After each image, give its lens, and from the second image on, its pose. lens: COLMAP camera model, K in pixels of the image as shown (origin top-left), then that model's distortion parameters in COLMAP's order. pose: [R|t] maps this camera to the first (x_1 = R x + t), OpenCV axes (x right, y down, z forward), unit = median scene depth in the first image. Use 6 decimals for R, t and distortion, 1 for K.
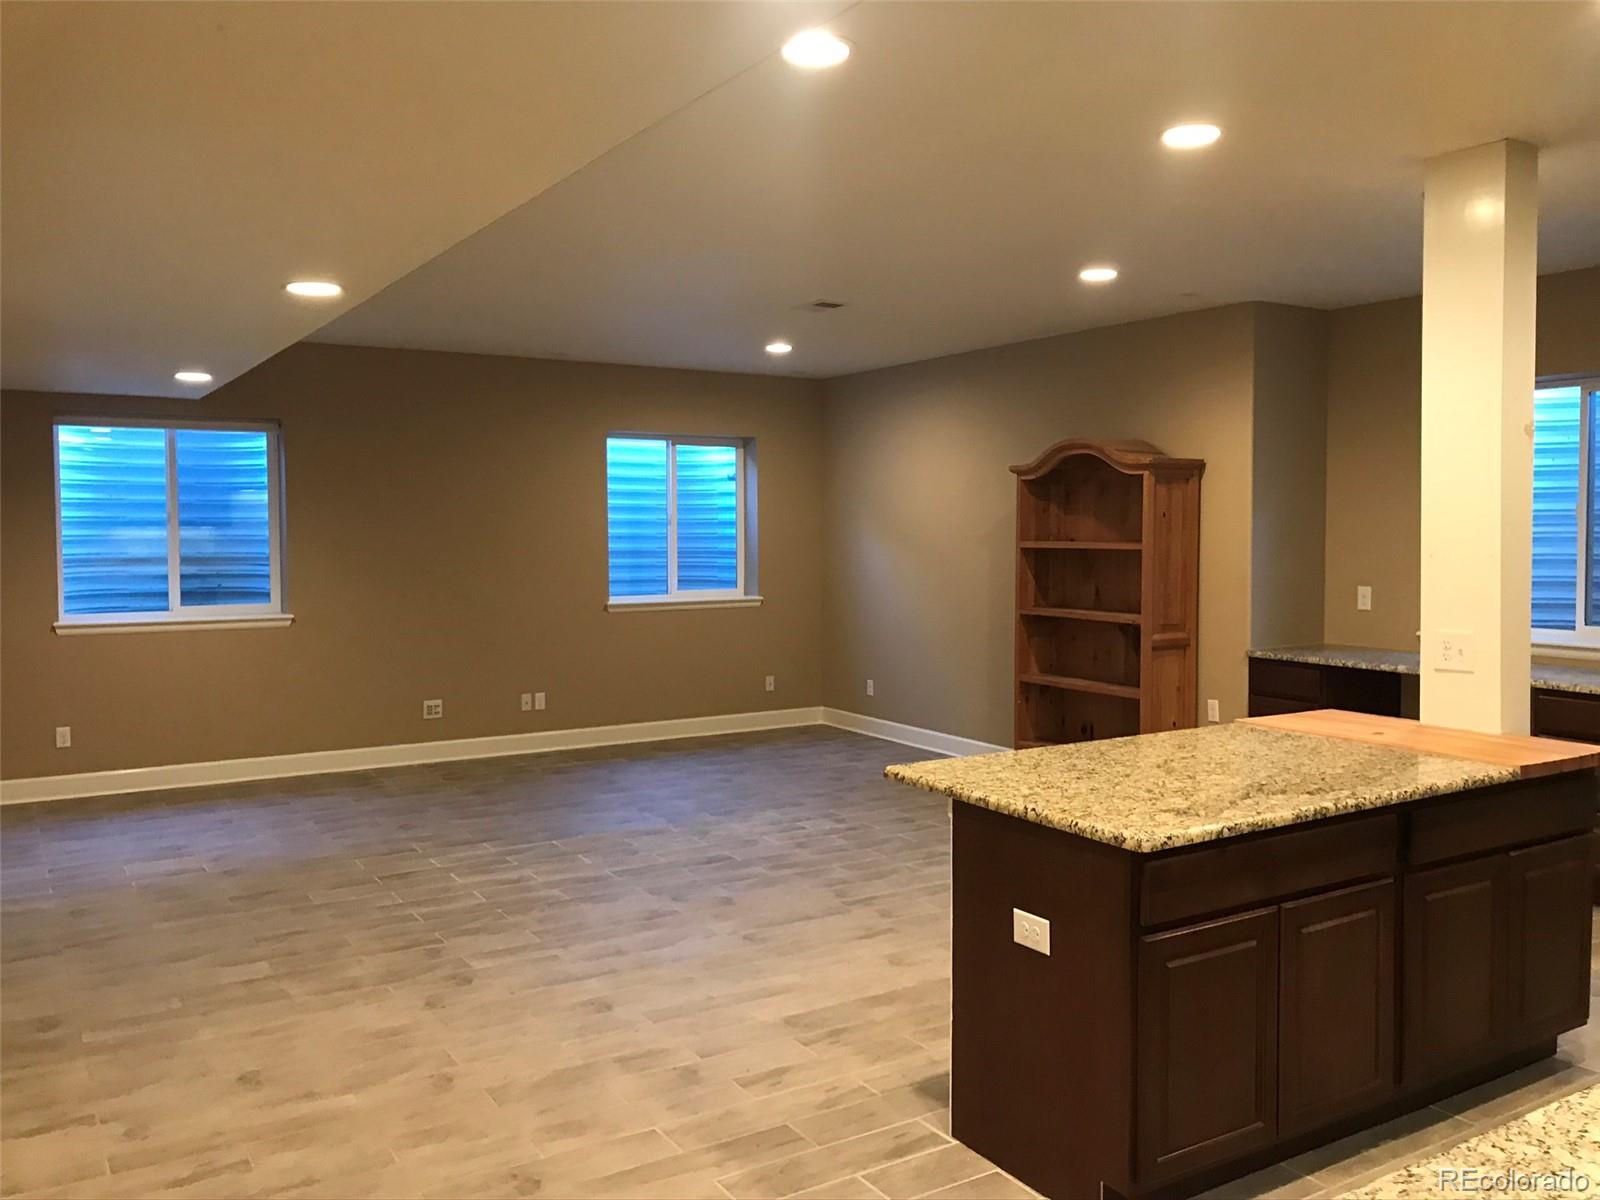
lens RADIAL K [[1316.2, 0, 810.9], [0, 1316.2, 585.4], [0, 0, 1]] dist [0.033666, -0.026381]
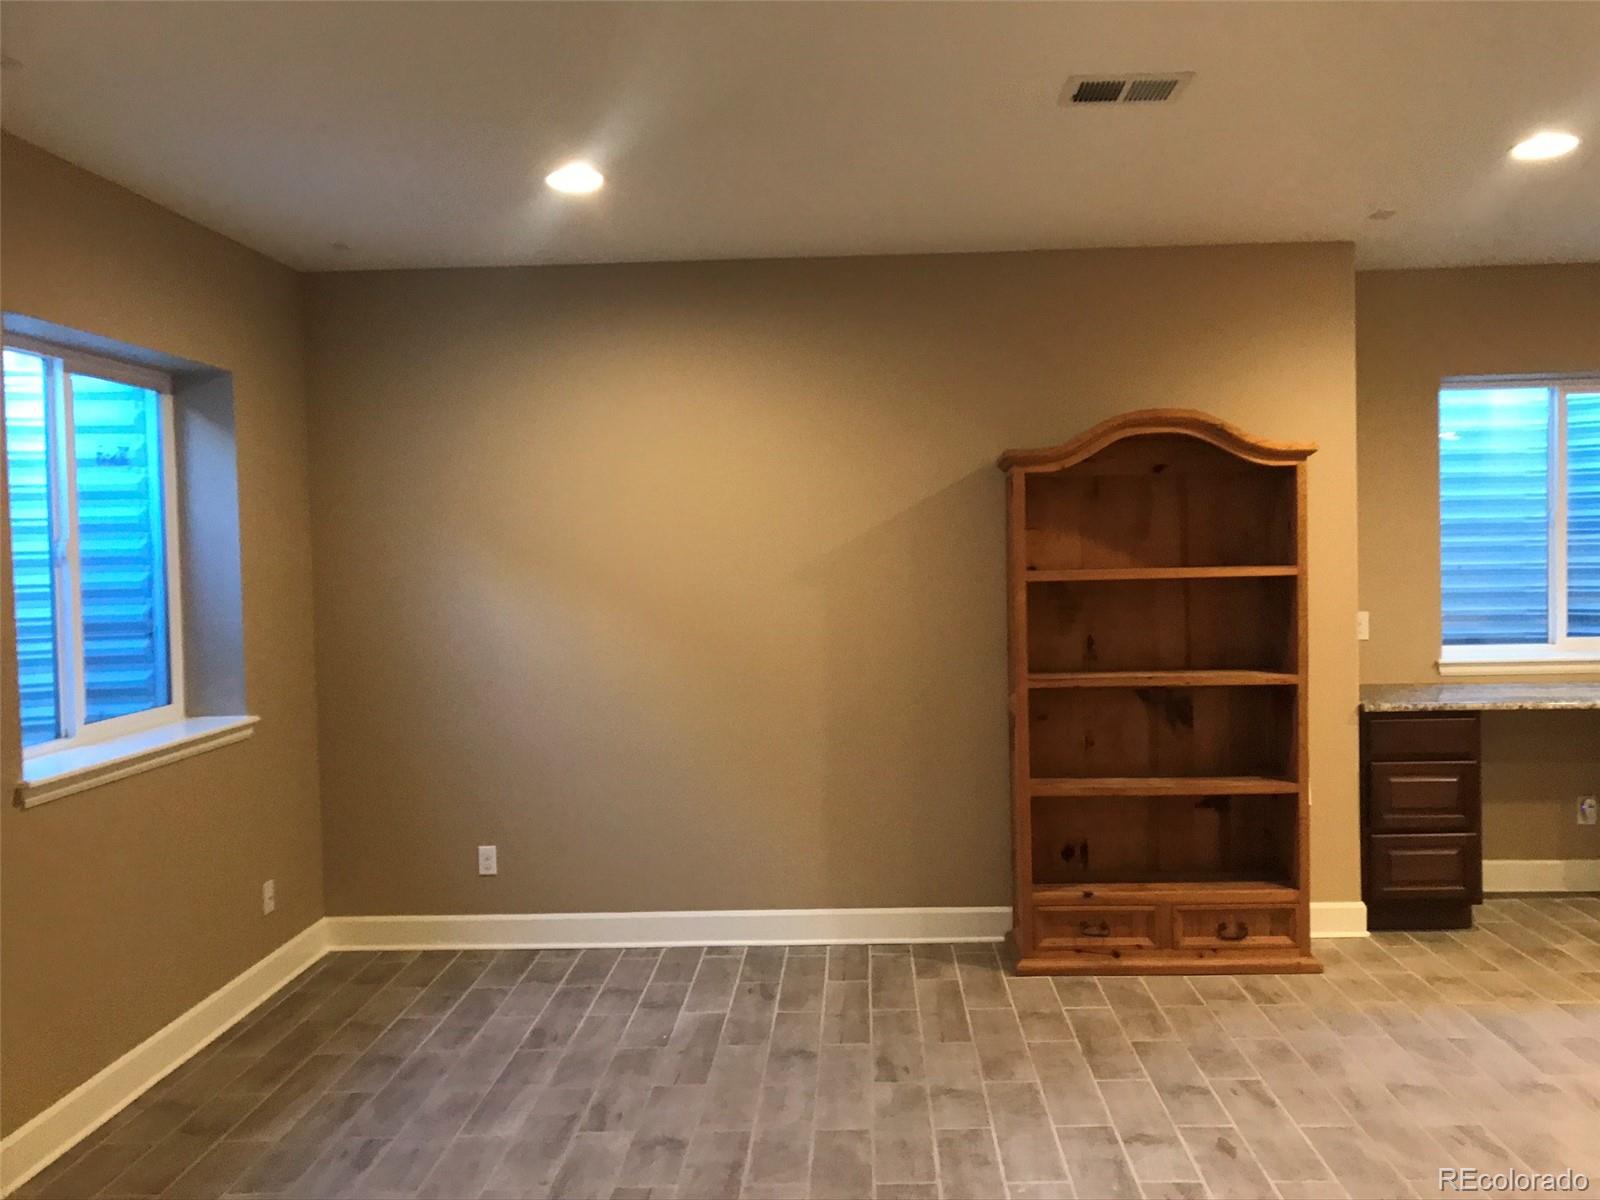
lens RADIAL K [[1316.2, 0, 831.3], [0, 1316.2, 591.0], [0, 0, 1]] dist [0.033666, -0.026381]
pose [[0.549468, -0.042166, 0.834450, -0.531675], [0.060939, 0.998088, 0.010308, -0.047433], [-0.833290, 0.045187, 0.550987, 0.957211]]
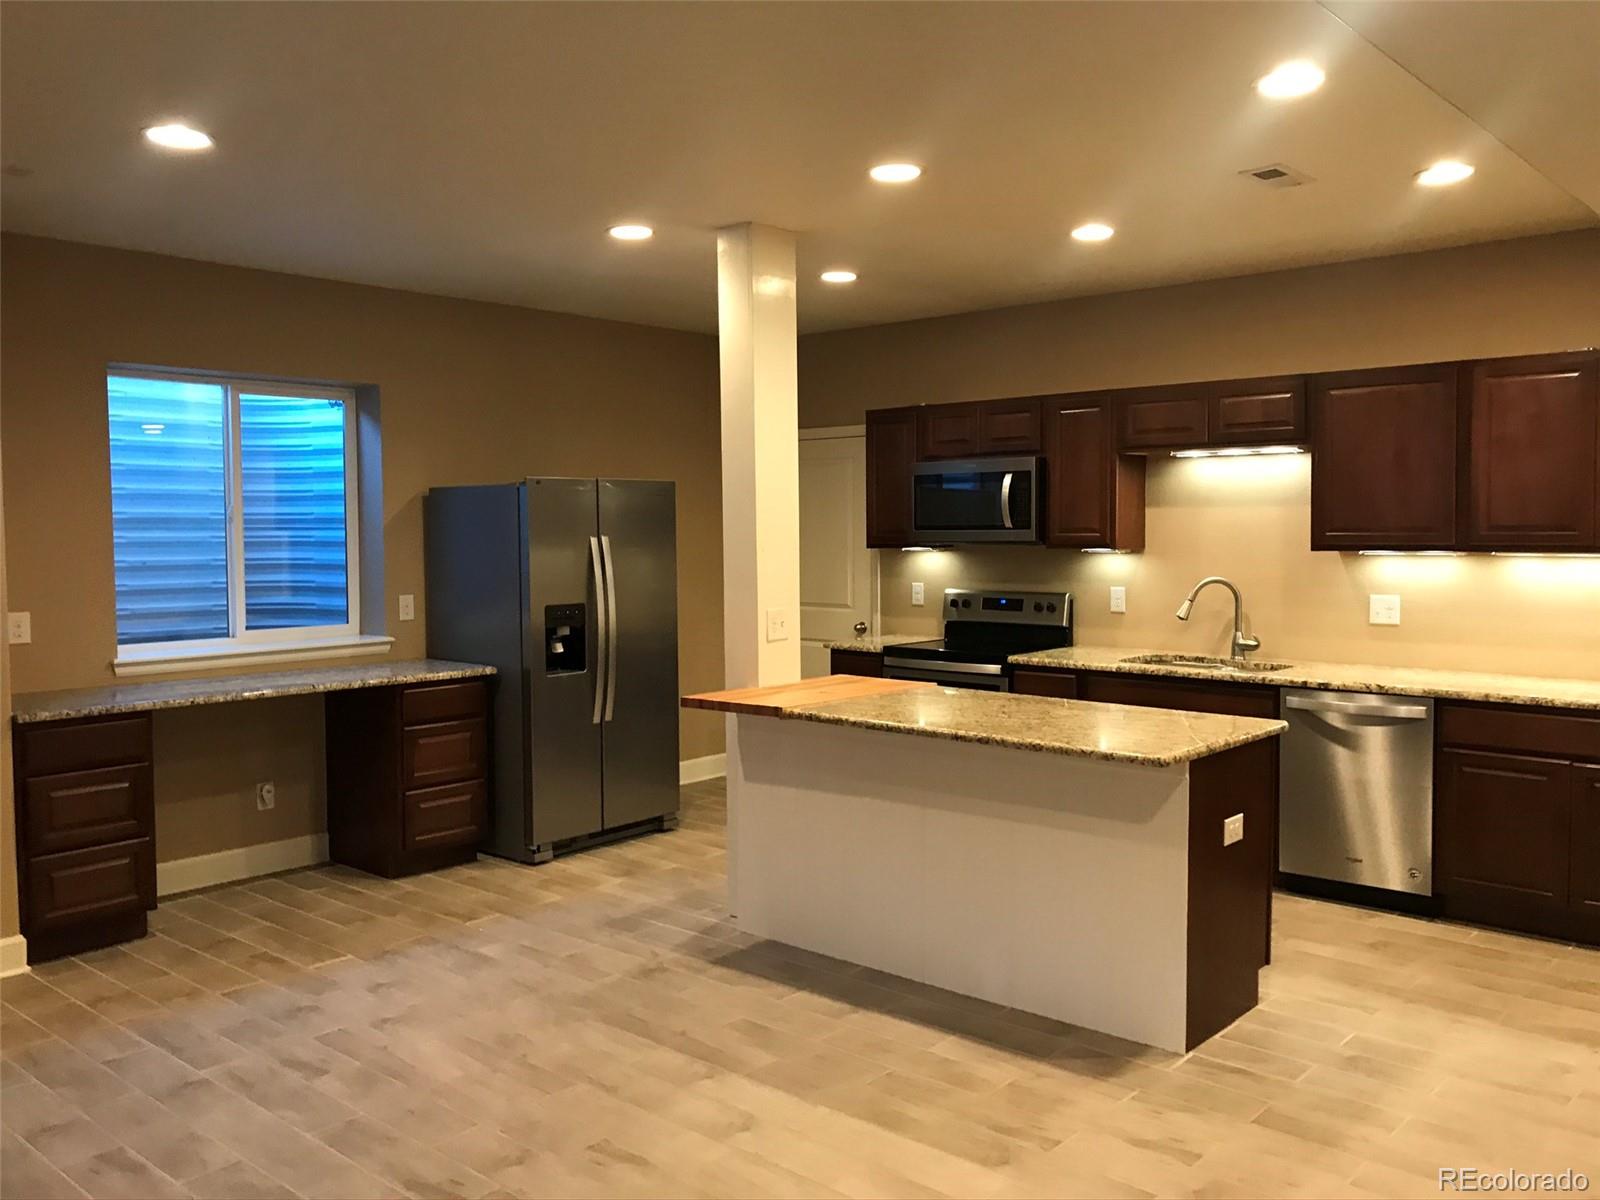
lens RADIAL K [[1316.2, 0, 817.2], [0, 1316.2, 588.2], [0, 0, 1]] dist [0.033666, -0.026381]
pose [[-0.291494, -0.044377, 0.955543, -0.501771], [0.051449, 0.996750, 0.061985, -0.042065], [-0.955188, 0.067230, -0.288264, 0.918166]]
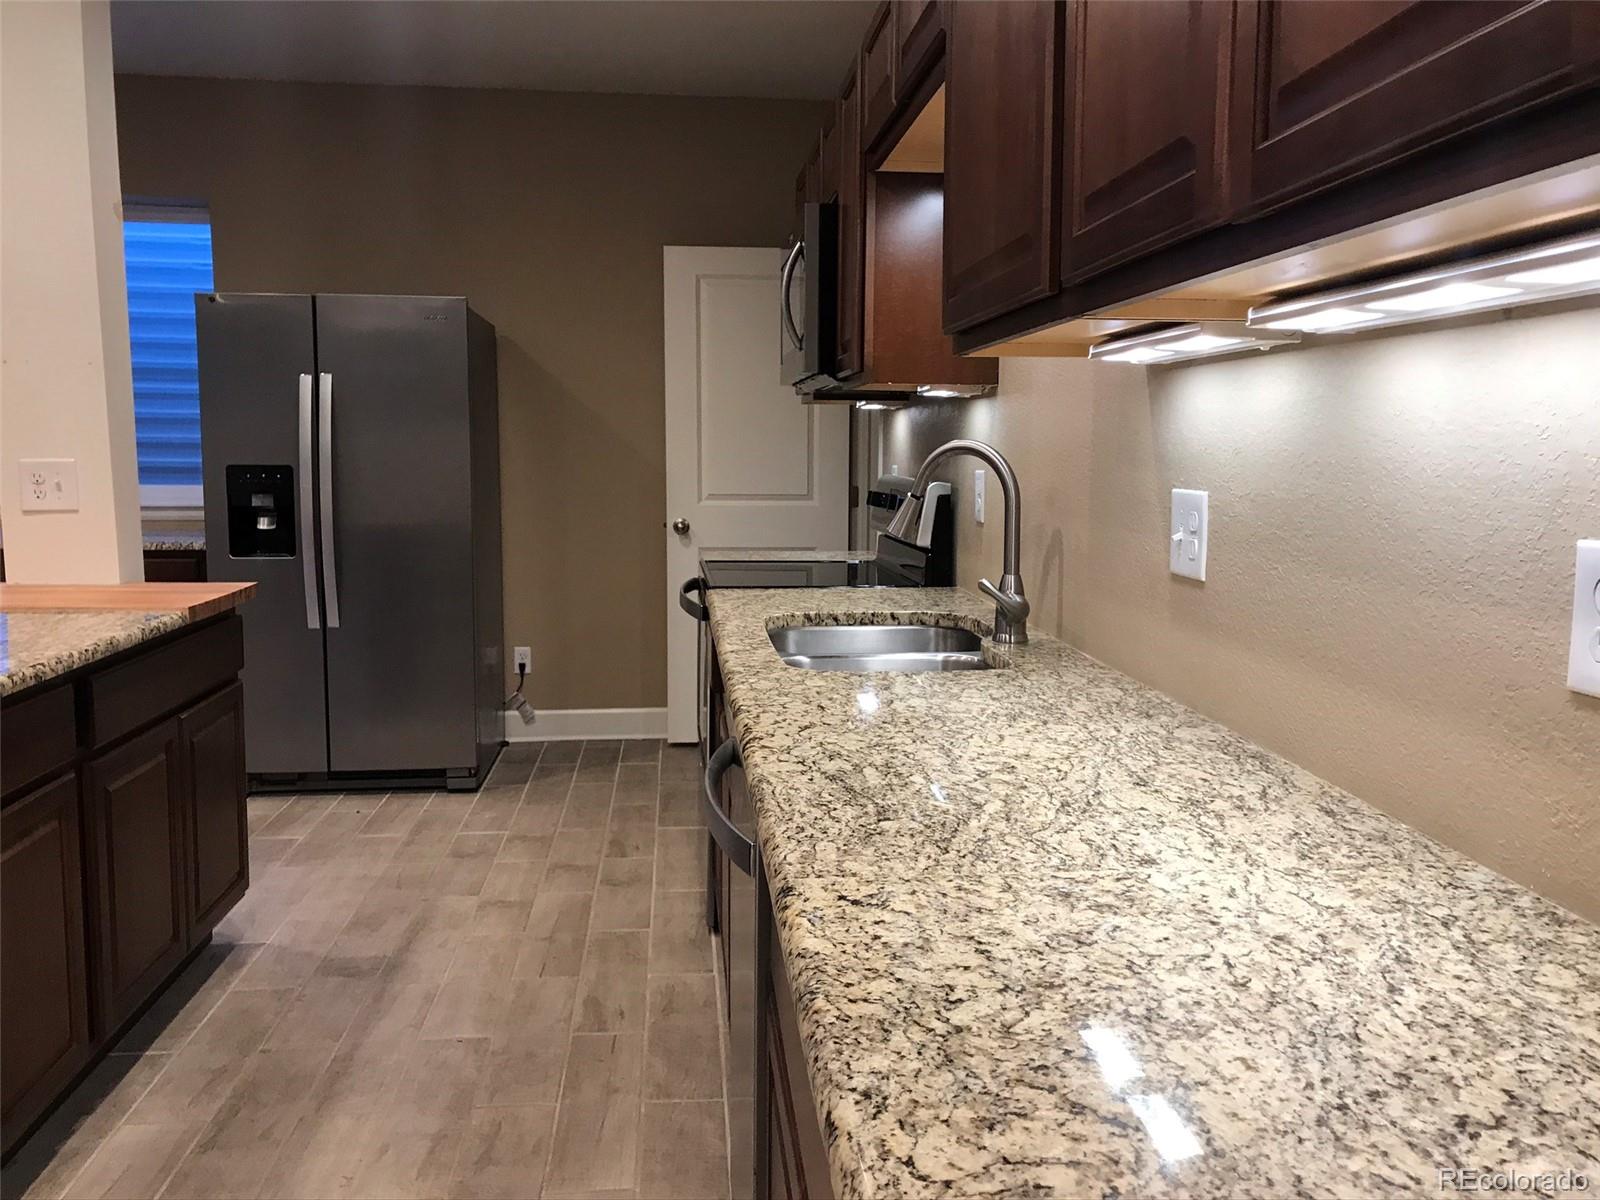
lens RADIAL K [[1316.2, 0, 814.5], [0, 1316.2, 593.0], [0, 0, 1]] dist [0.033666, -0.026381]
pose [[0.447216, -0.098562, 0.888979, -0.010569], [0.034195, 0.995067, 0.093122, 0.037647], [-0.893772, -0.011247, 0.448380, 0.168528]]
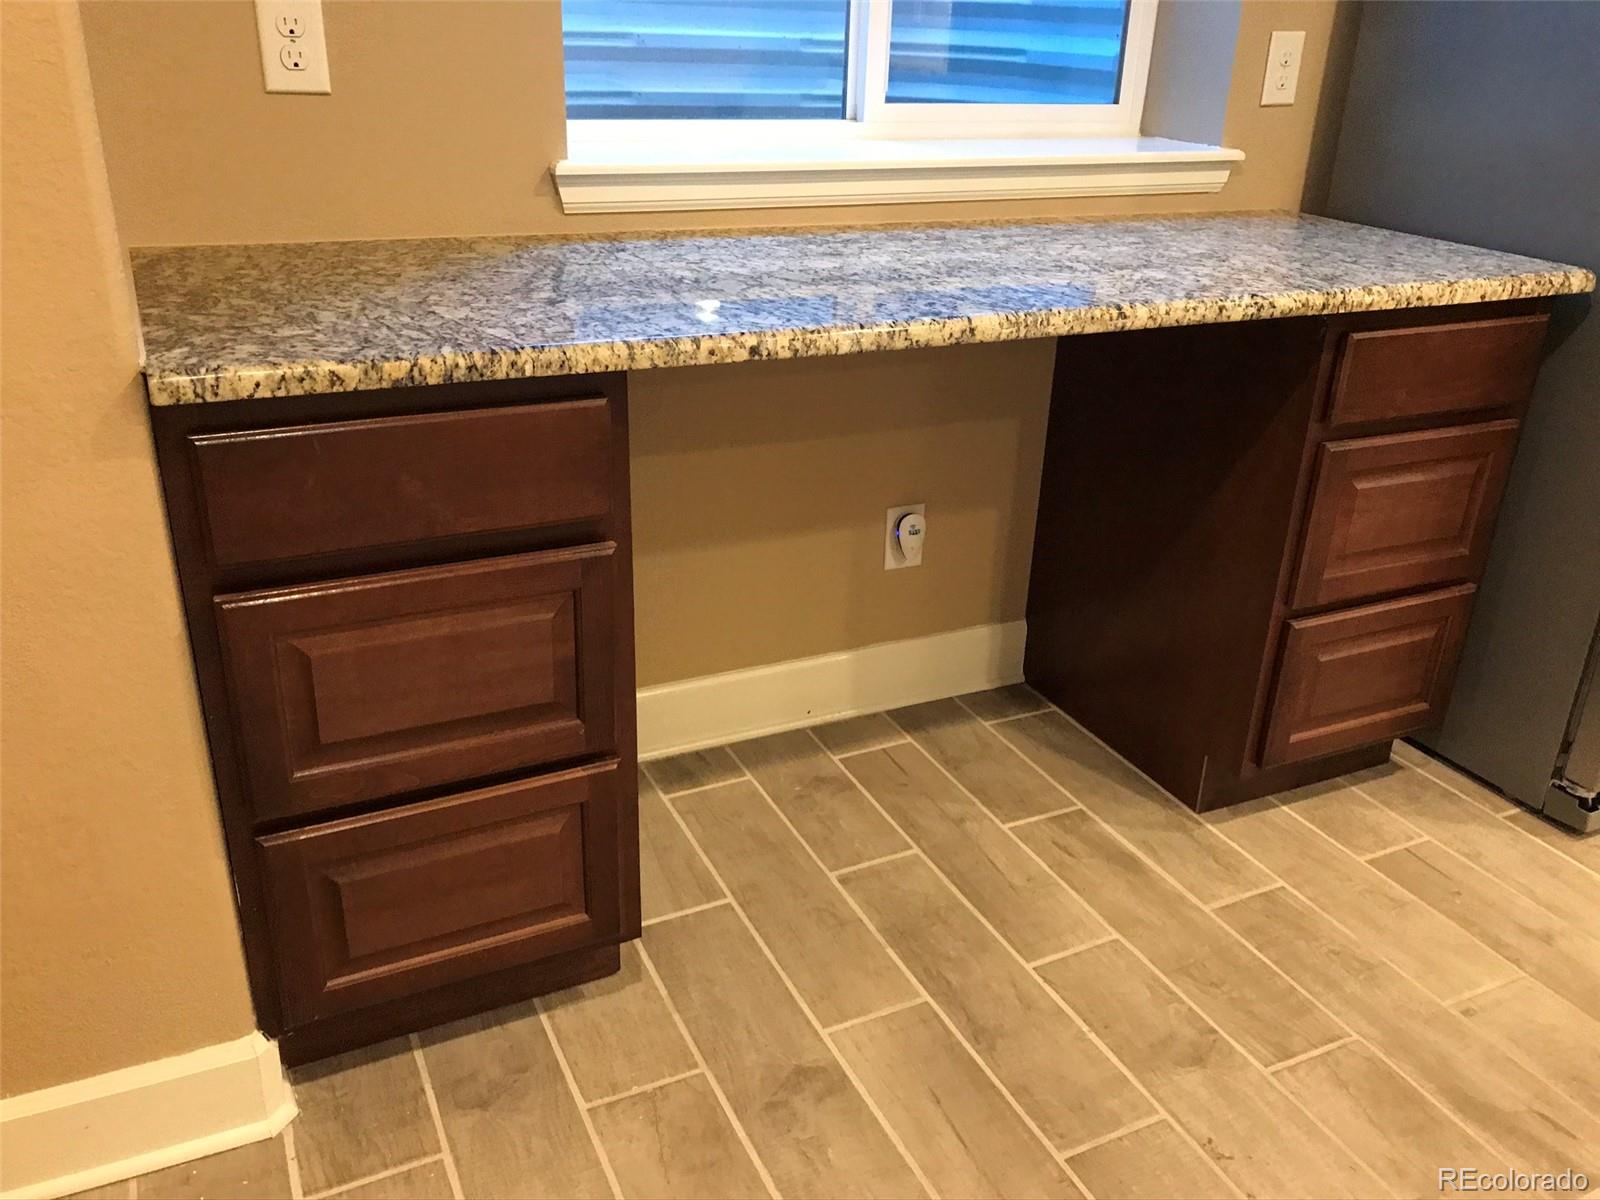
lens RADIAL K [[1316.2, 0, 814.0], [0, 1316.2, 578.4], [0, 0, 1]] dist [0.033666, -0.026381]
pose [[0.105222, -0.388784, 0.915301, 0.191505], [0.012704, 0.920861, 0.389685, 0.008064], [-0.994368, -0.029376, 0.101834, 1.025145]]
